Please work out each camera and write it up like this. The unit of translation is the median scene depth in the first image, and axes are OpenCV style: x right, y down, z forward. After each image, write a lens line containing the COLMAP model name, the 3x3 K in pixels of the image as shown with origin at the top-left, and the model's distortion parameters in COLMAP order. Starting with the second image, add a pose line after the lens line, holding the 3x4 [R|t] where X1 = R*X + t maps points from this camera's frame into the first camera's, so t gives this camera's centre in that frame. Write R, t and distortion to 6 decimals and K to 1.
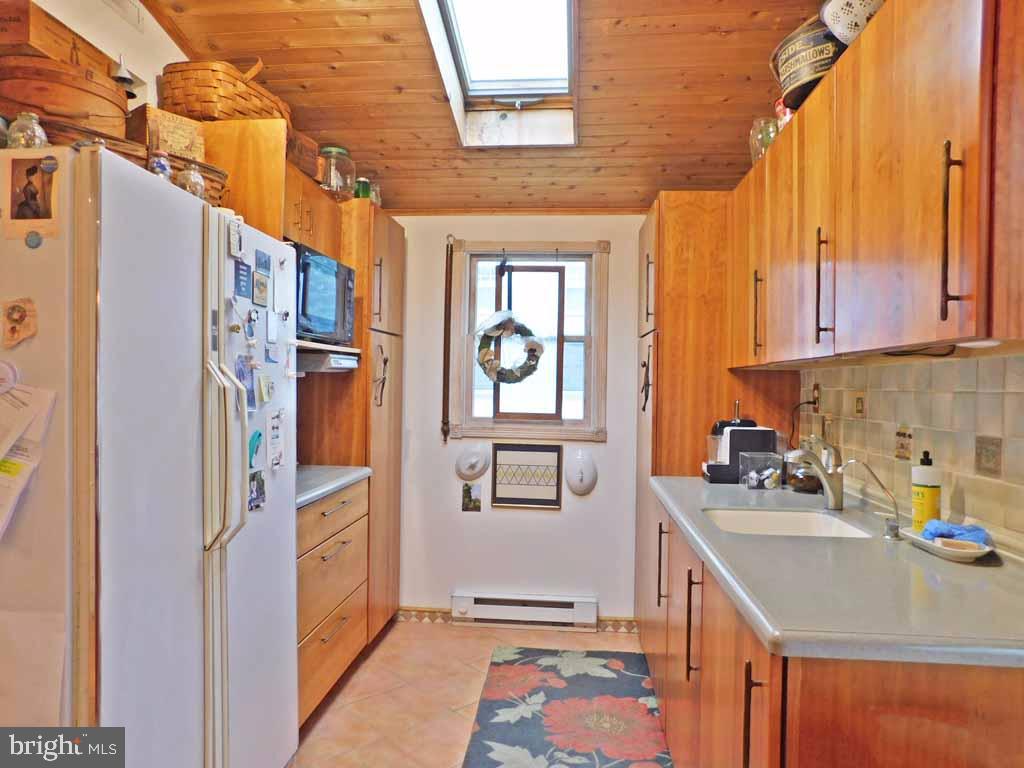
lens RADIAL K [[682.5, 0, 497.9], [0, 682.5, 380.3], [0, 0, 1]] dist [-0.063348, 0.065227]
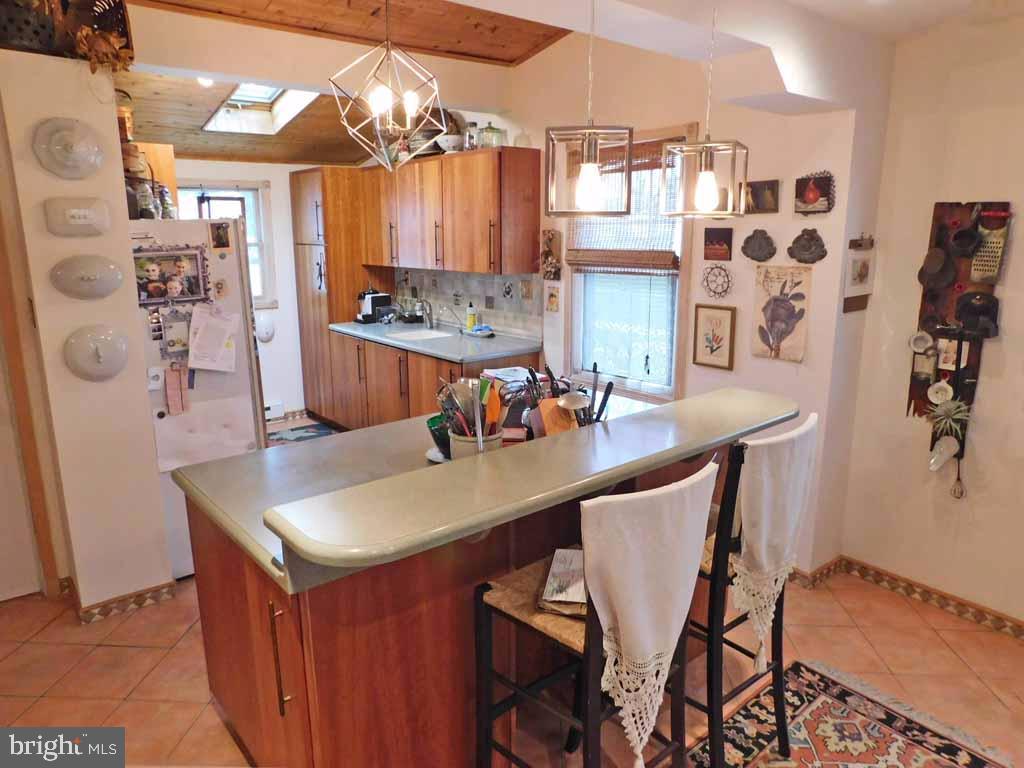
lens RADIAL K [[730.6, 0, 455.0], [0, 730.6, 382.2], [0, 0, 1]] dist [-0.088371, 0.069236]
pose [[0.753883, -0.163591, 0.636316, -0.745907], [0.019870, 0.973739, 0.226798, -0.138706], [-0.656708, -0.158335, 0.737336, -0.667618]]
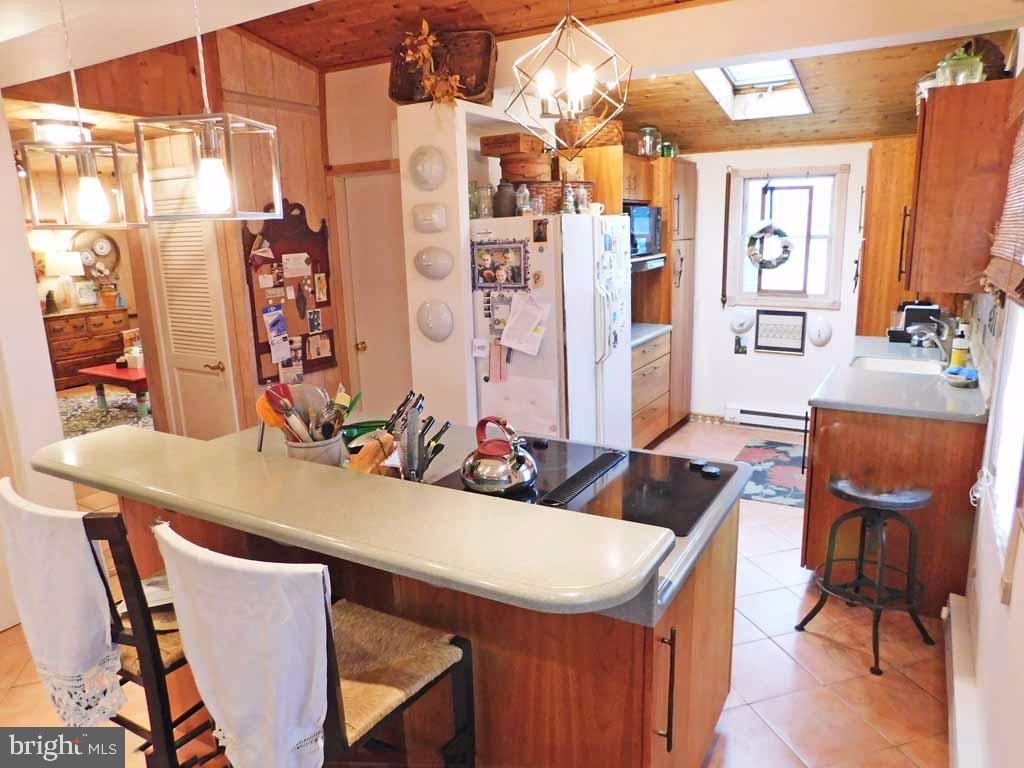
lens RADIAL K [[659.5, 0, 467.1], [0, 659.5, 363.4], [0, 0, 1]] dist [-0.056837, 0.001989]
pose [[0.876135, 0.046143, -0.479852, 0.147748], [0.053102, 0.980113, 0.191204, -0.113720], [0.479132, -0.193001, 0.856261, -0.629576]]
